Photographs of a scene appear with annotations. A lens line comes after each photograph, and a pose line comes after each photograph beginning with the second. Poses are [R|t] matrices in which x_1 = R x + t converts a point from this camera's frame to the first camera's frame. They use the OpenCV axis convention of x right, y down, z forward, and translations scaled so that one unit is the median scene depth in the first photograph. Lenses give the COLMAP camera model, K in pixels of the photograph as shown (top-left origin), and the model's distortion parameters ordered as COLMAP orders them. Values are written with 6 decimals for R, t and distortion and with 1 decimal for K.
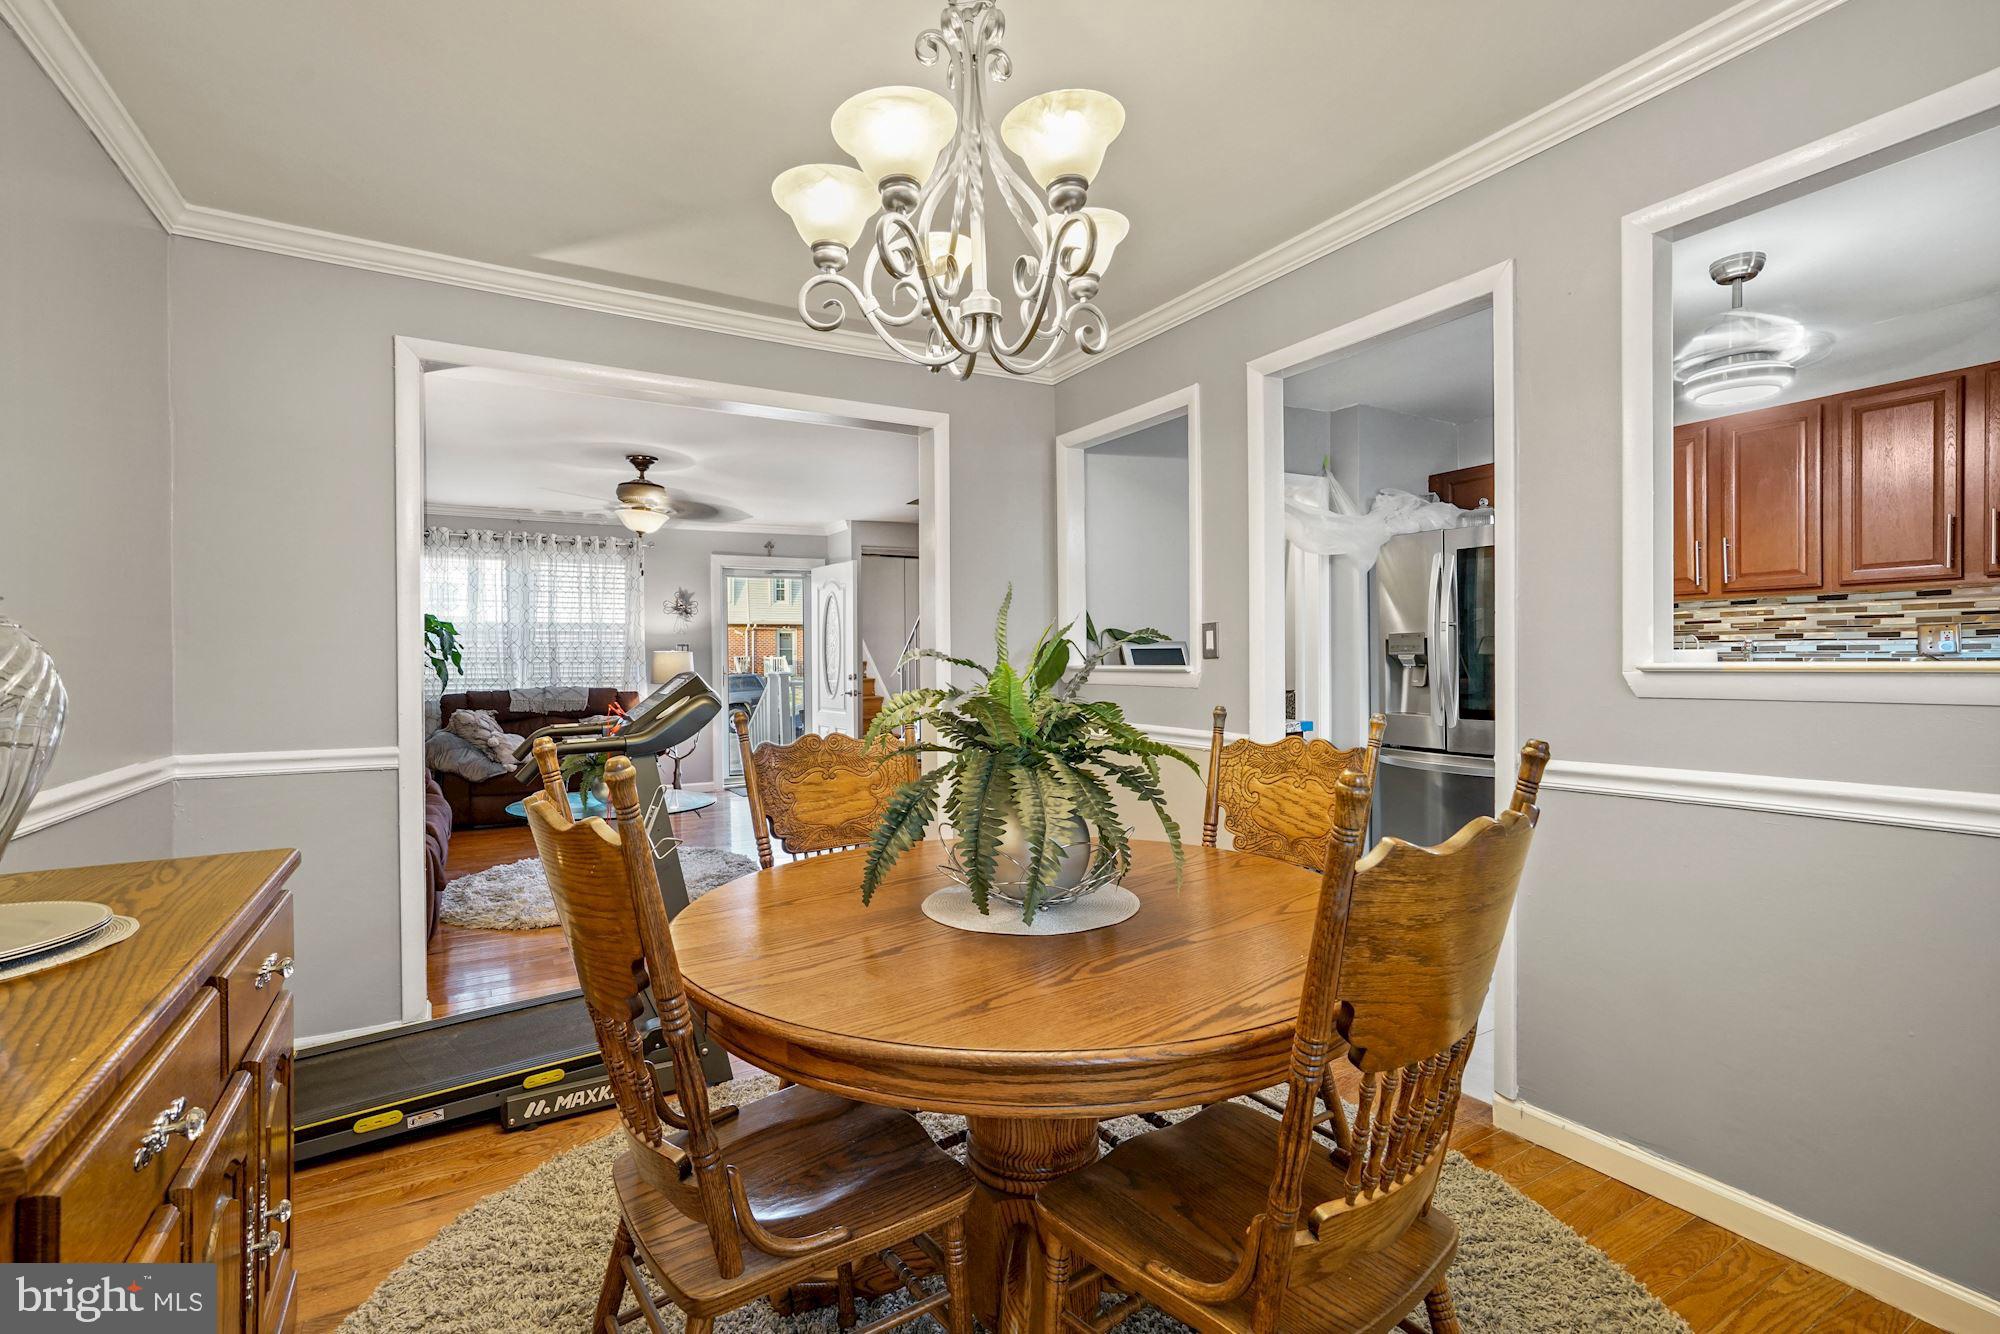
lens RADIAL K [[952.6, 0, 984.3], [0, 952.6, 664.2], [0, 0, 1]] dist [-0.001362, 0.001763]
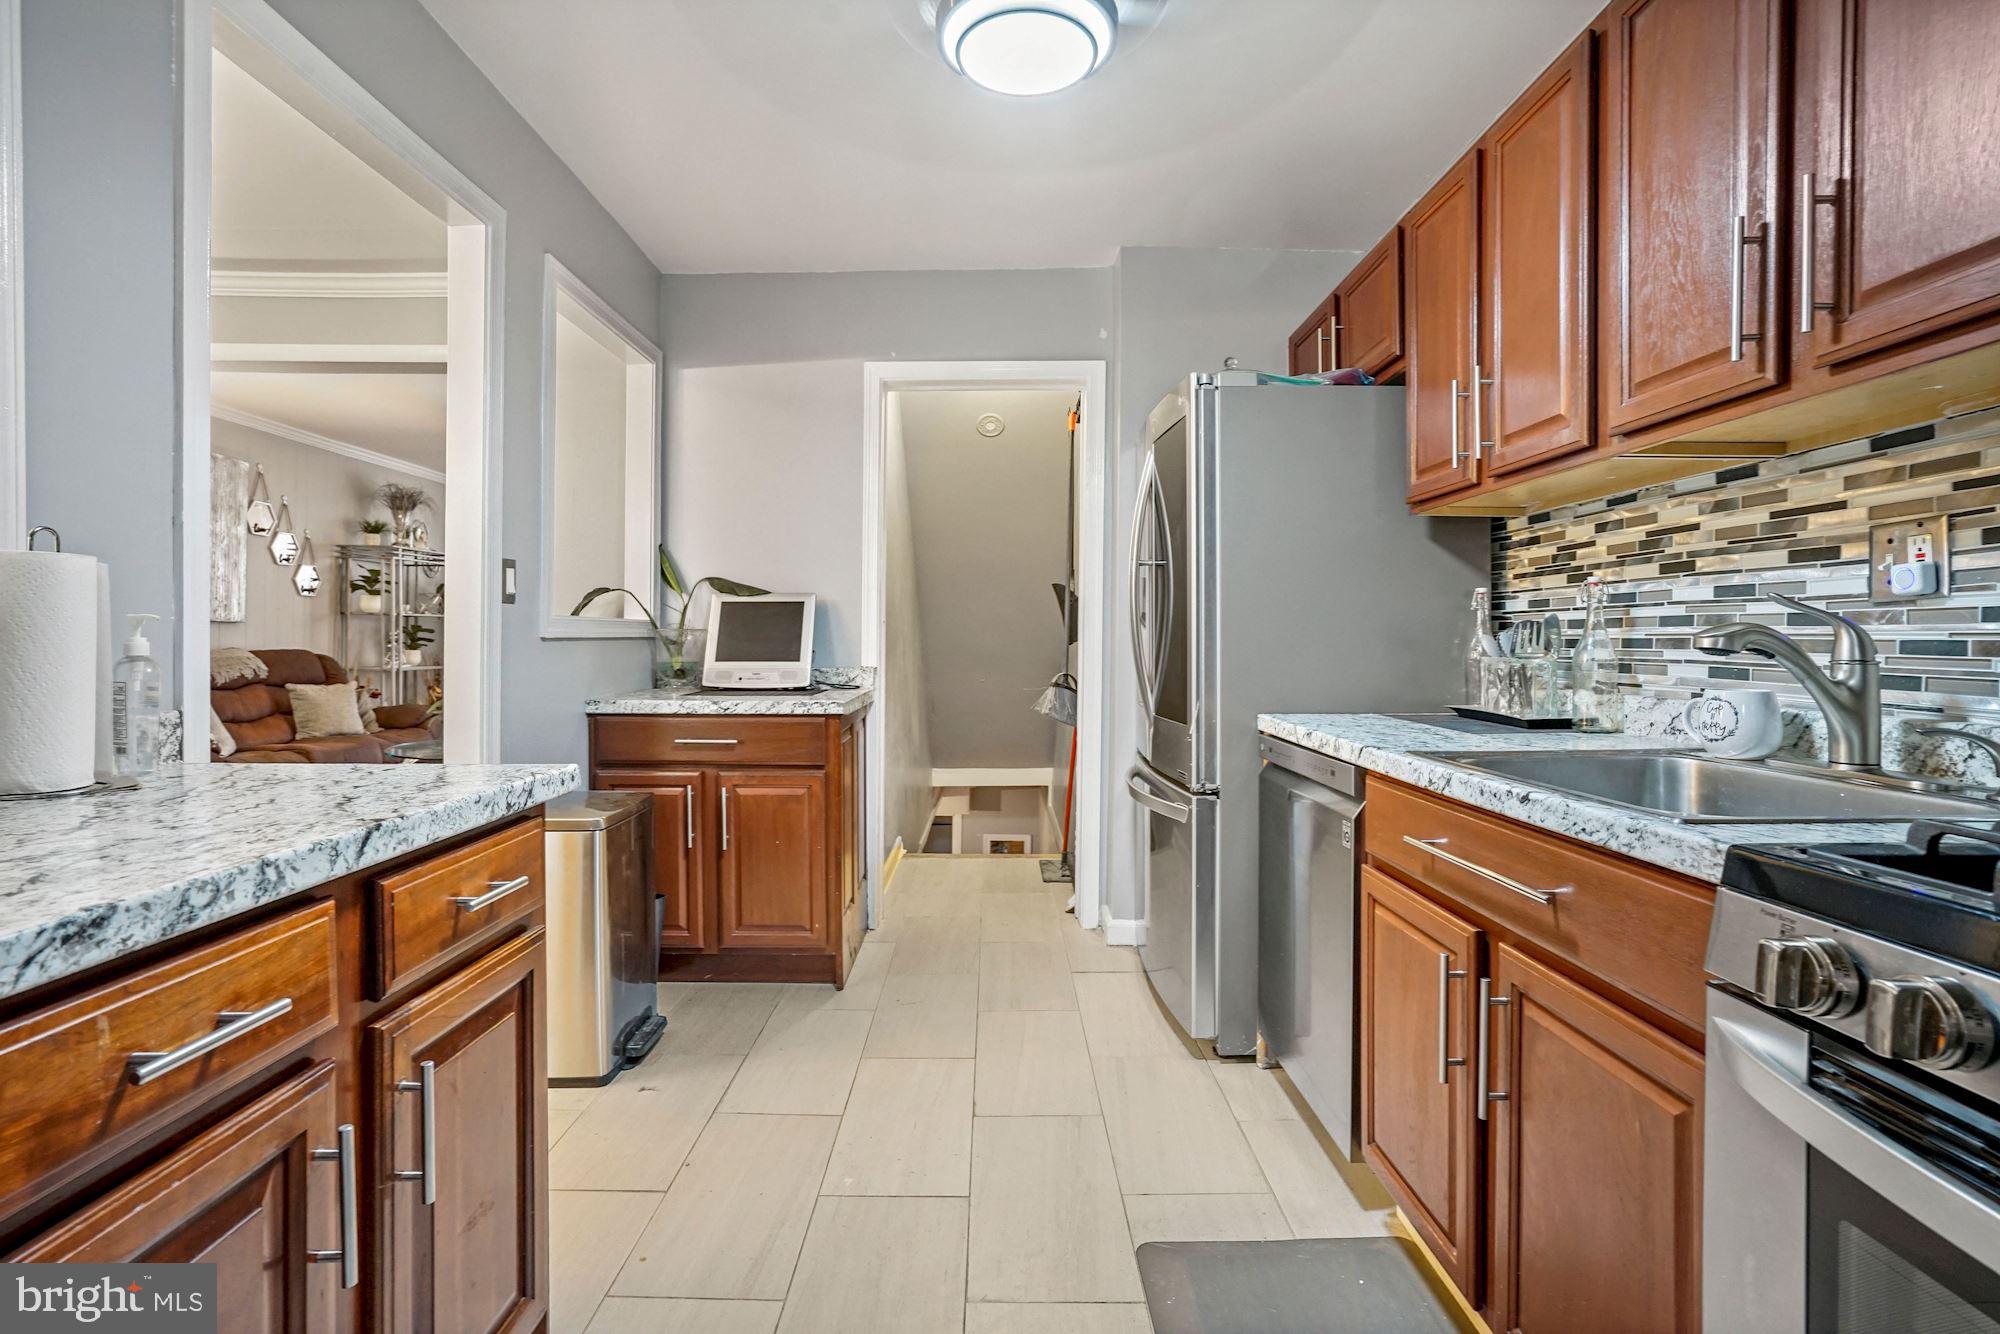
lens RADIAL K [[952.6, 0, 994.5], [0, 952.6, 648.3], [0, 0, 1]] dist [-0.001362, 0.001763]
pose [[0.858387, 0.022076, -0.512528, 0.528401], [-0.020863, 0.999749, 0.008120, 0.007963], [0.512579, 0.003723, 0.858632, 0.292059]]
